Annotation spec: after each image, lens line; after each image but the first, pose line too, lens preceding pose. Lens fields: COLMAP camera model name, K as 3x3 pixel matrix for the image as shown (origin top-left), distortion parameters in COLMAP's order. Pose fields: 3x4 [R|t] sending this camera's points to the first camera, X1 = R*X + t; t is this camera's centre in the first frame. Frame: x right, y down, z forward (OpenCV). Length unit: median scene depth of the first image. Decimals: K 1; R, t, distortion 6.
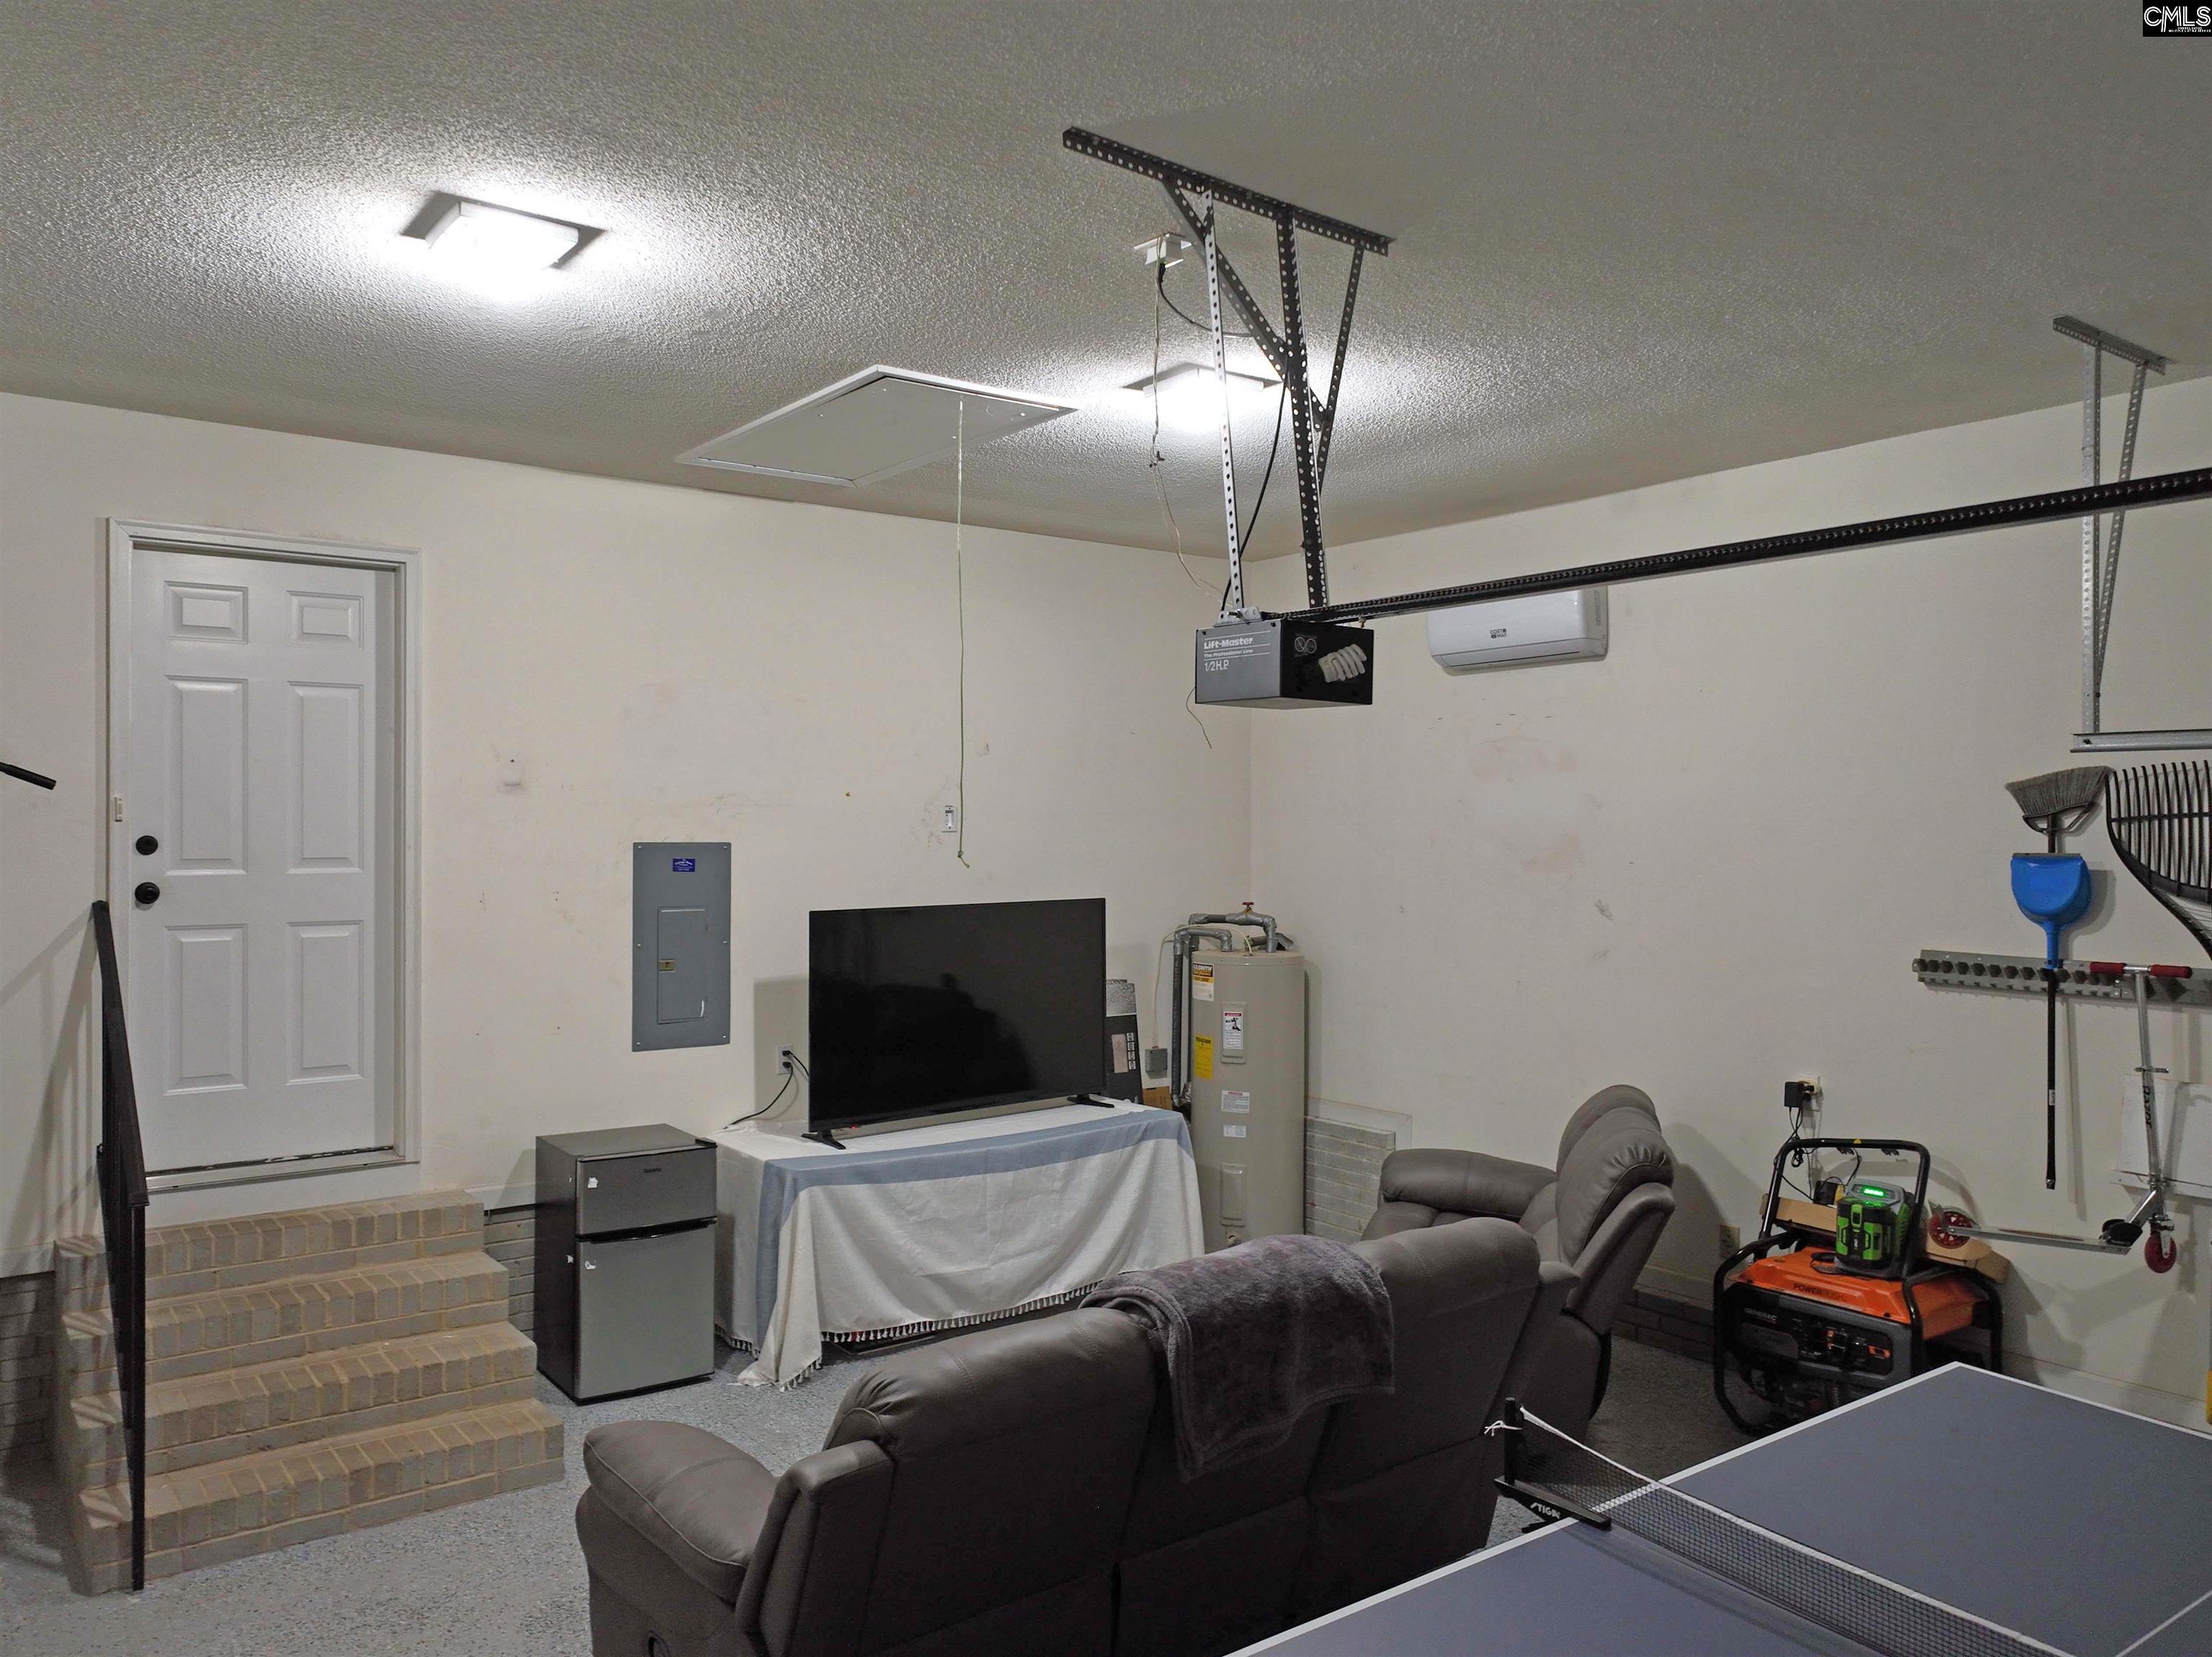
lens RADIAL K [[1579.6, 0, 1124.6], [0, 1579.6, 823.6], [0, 0, 1]] dist [0.004384, 0.004326]
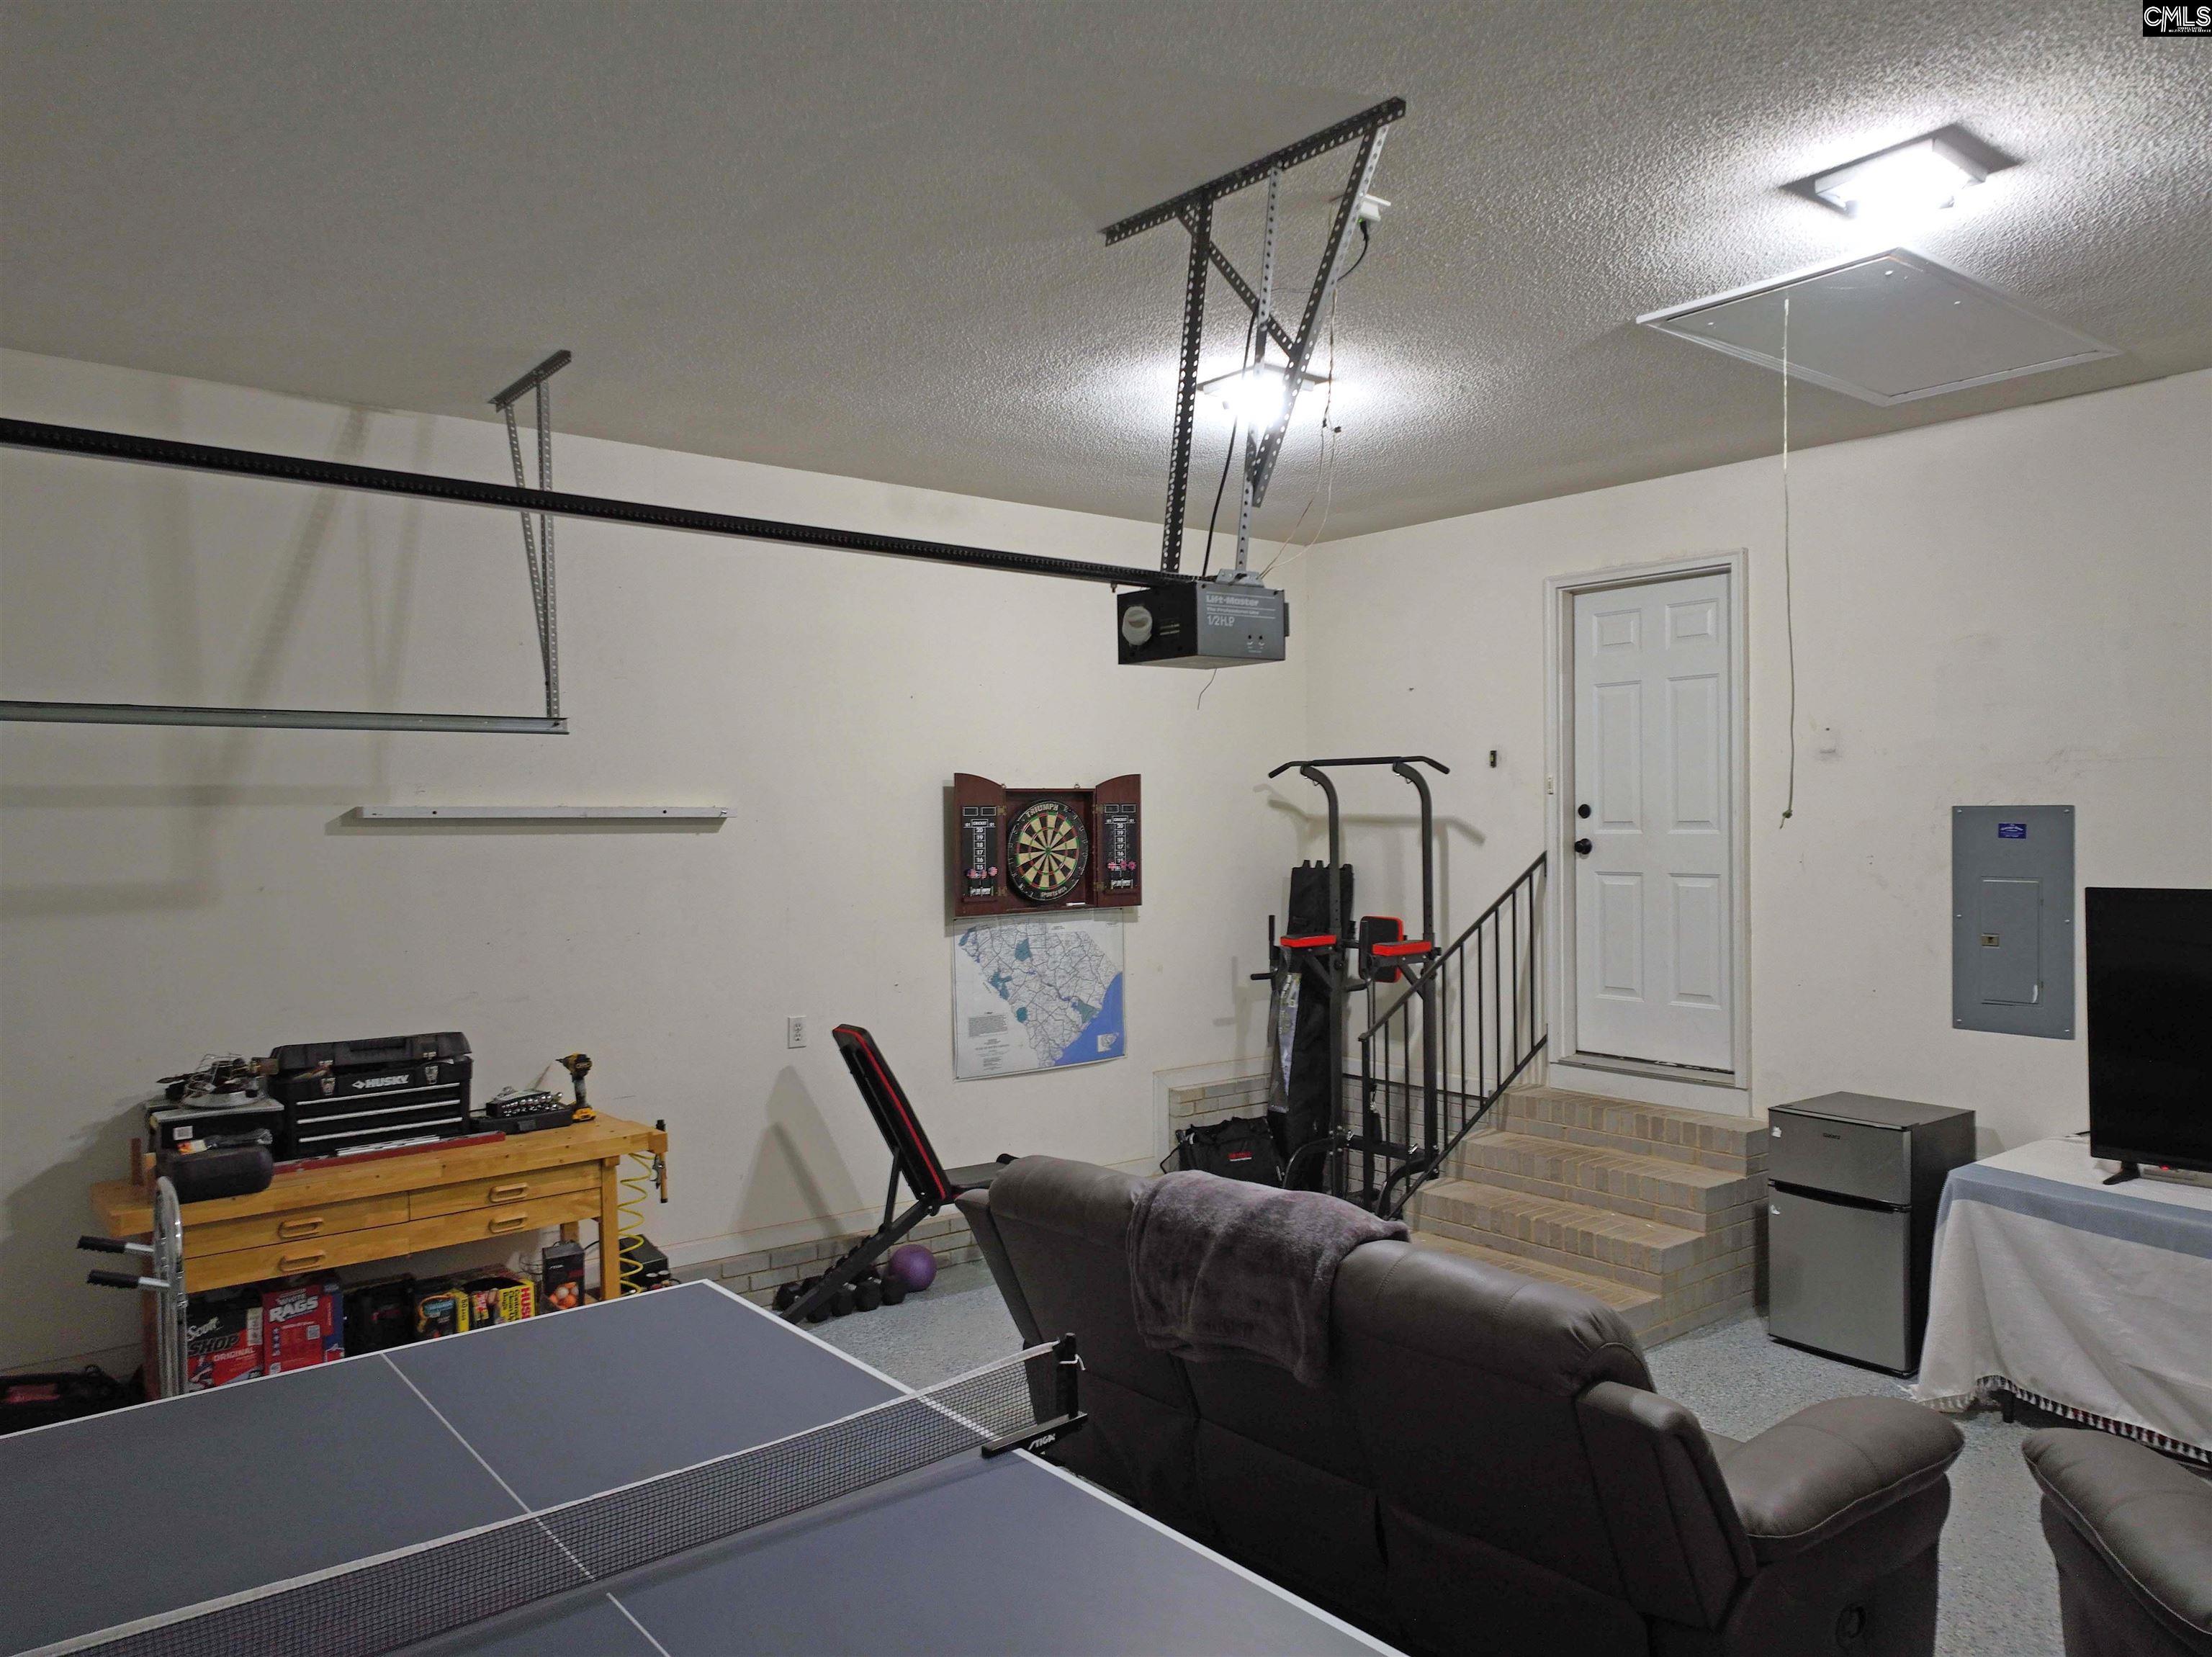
lens RADIAL K [[1540.4, 0, 1122.9], [0, 1540.4, 826.8], [0, 0, 1]] dist [0.005201, 0.005208]
pose [[0.044459, 0.002590, -0.999008, 0.646440], [0.012055, 0.999922, 0.003129, 0.017058], [0.998938, -0.012182, 0.044424, 0.515917]]
